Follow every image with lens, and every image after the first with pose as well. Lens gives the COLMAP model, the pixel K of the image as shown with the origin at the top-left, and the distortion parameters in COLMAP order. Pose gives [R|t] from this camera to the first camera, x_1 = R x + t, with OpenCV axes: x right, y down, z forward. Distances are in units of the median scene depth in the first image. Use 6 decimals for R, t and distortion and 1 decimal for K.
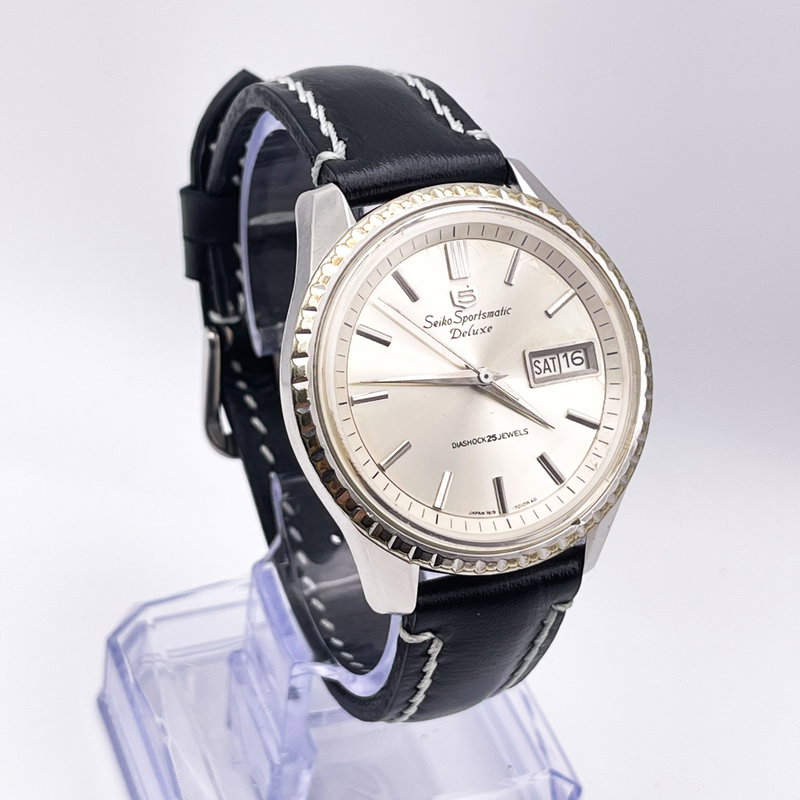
lens RADIAL K [[2062.0, 0, 404.7], [0, 2062.0, 401.9], [0, 0, 1]] dist [0.246648, 0.000000]
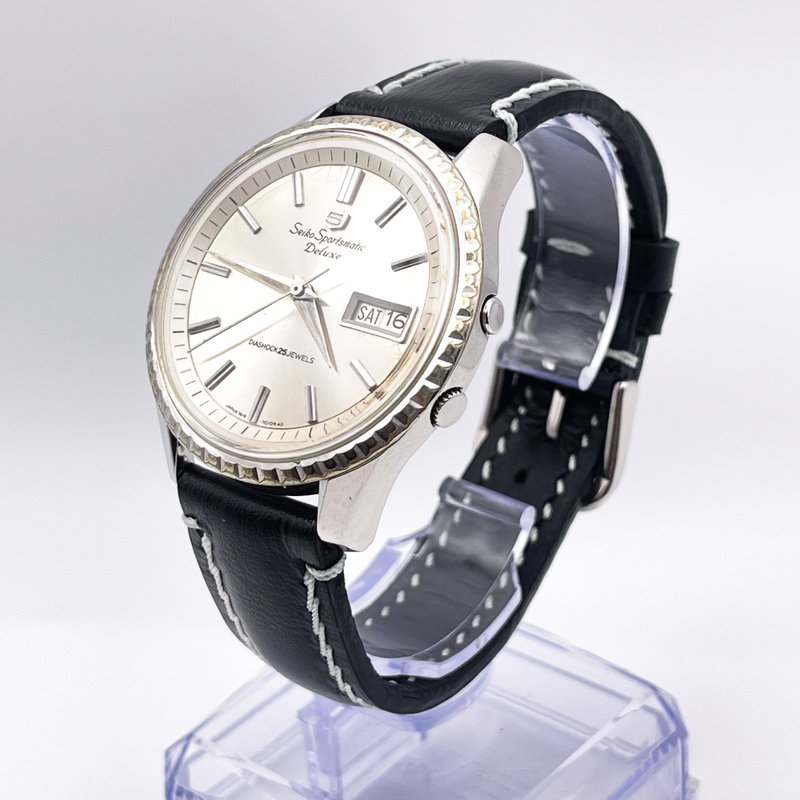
lens RADIAL K [[2062.0, 0, 400.4], [0, 2062.0, 397.6], [0, 0, 1]] dist [0.246648, 0.000000]
pose [[0.484600, 0.281159, -0.828319, 0.880196], [-0.466789, 0.883958, 0.026954, -0.015812], [0.739778, 0.373588, 0.559608, 0.482634]]
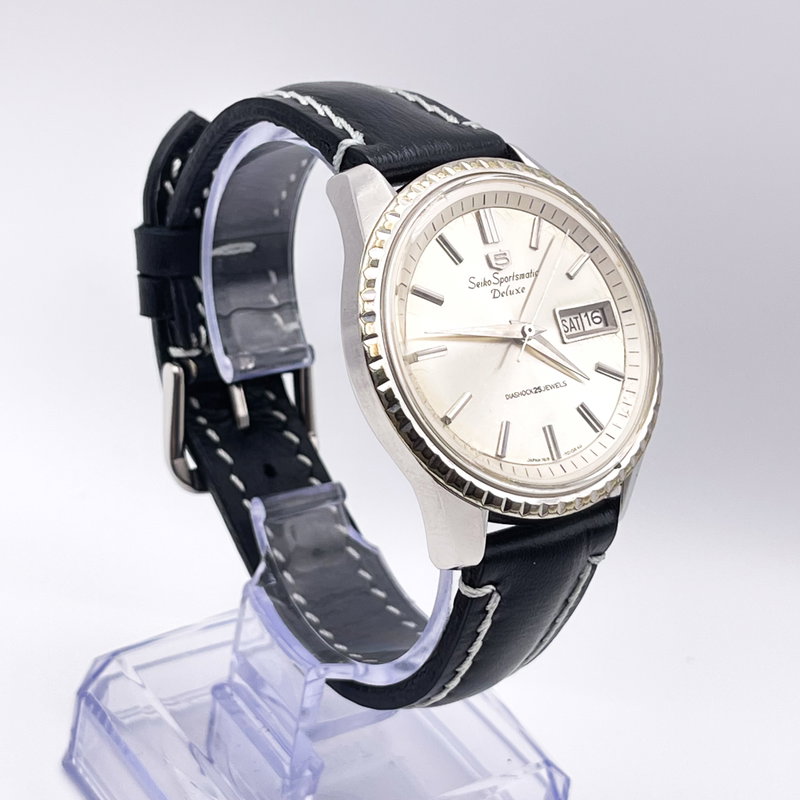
lens RADIAL K [[2062.0, 0, 399.8], [0, 2062.0, 399.9], [0, 0, 1]] dist [0.246648, 0.000000]
pose [[0.972770, -0.070442, 0.220810, -0.254070], [0.099271, 0.987516, -0.122300, 0.141536], [-0.209438, 0.140889, 0.967619, -0.005950]]
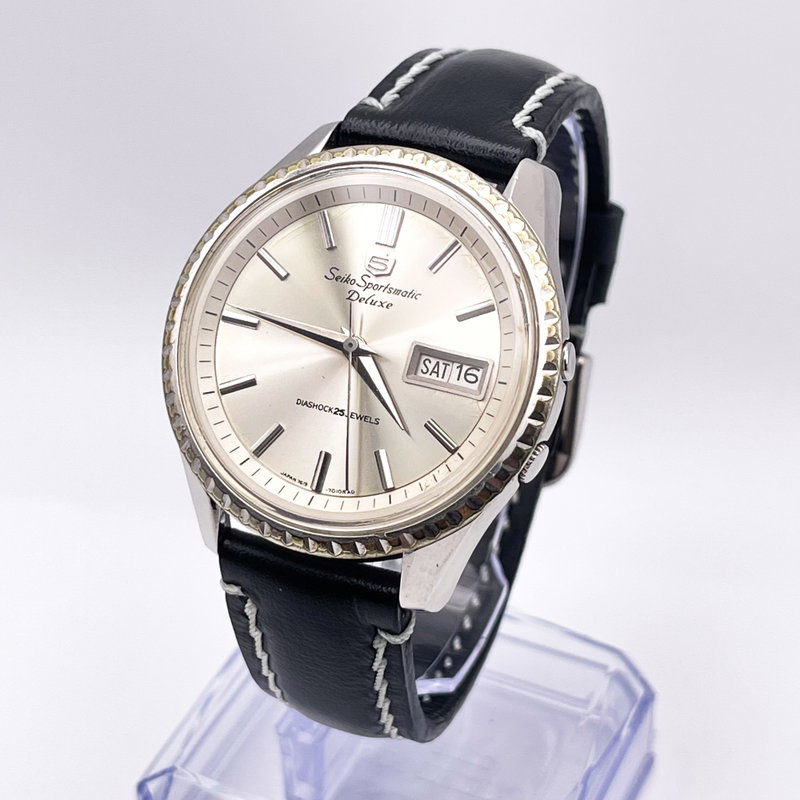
lens RADIAL K [[2062.0, 0, 400.7], [0, 2062.0, 406.3], [0, 0, 1]] dist [0.246648, 0.000000]
pose [[0.697203, 0.330001, -0.636402, 0.639557], [-0.397492, 0.916738, 0.039898, -0.032279], [0.596580, 0.225148, 0.770325, 0.291220]]
